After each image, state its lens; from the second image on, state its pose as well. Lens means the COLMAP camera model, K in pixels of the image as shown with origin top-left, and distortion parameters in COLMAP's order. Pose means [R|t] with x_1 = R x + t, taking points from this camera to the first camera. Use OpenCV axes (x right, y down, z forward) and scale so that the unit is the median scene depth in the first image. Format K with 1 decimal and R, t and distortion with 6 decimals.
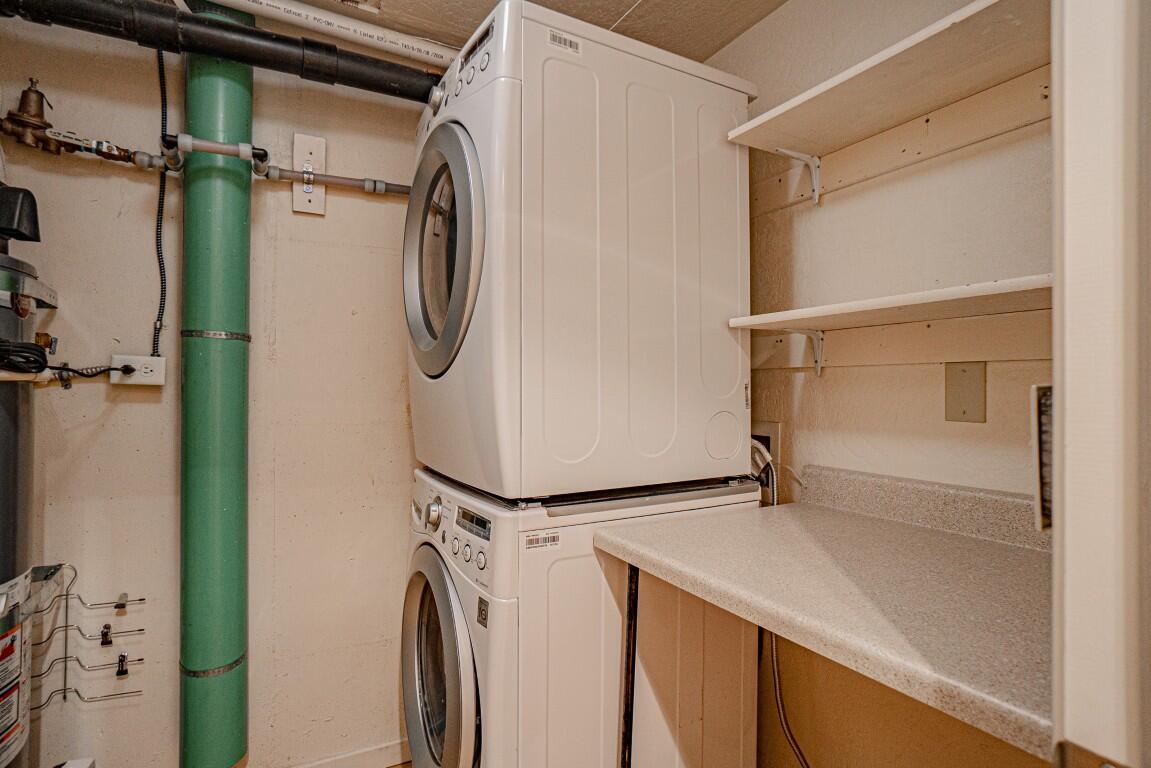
lens RADIAL K [[554.2, 0, 572.6], [0, 554.2, 380.8], [0, 0, 1]] dist [-0.014580, 0.000016]
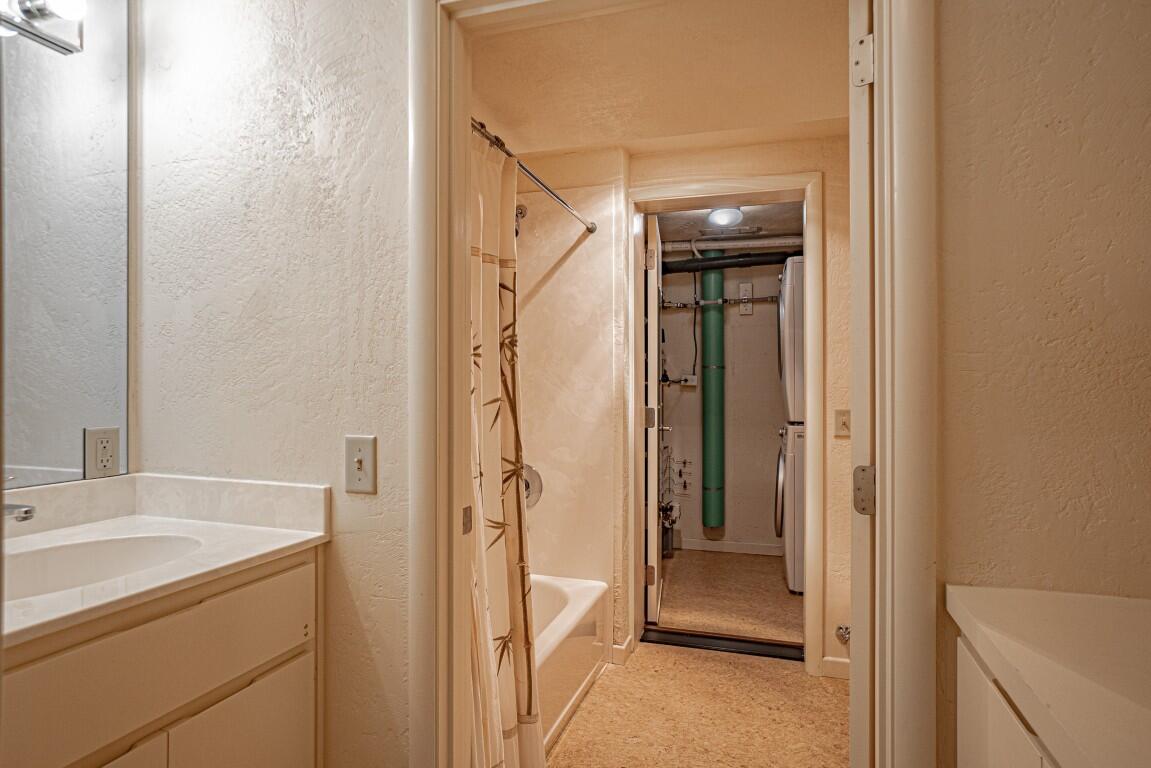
lens RADIAL K [[635.7, 0, 575.4], [0, 635.7, 386.2], [0, 0, 1]] dist [-0.000107, 0.000020]
pose [[0.683486, -0.006150, -0.729938, 1.197947], [0.009966, 0.999950, 0.000907, 0.001348], [0.729896, -0.007895, 0.683513, -1.665686]]
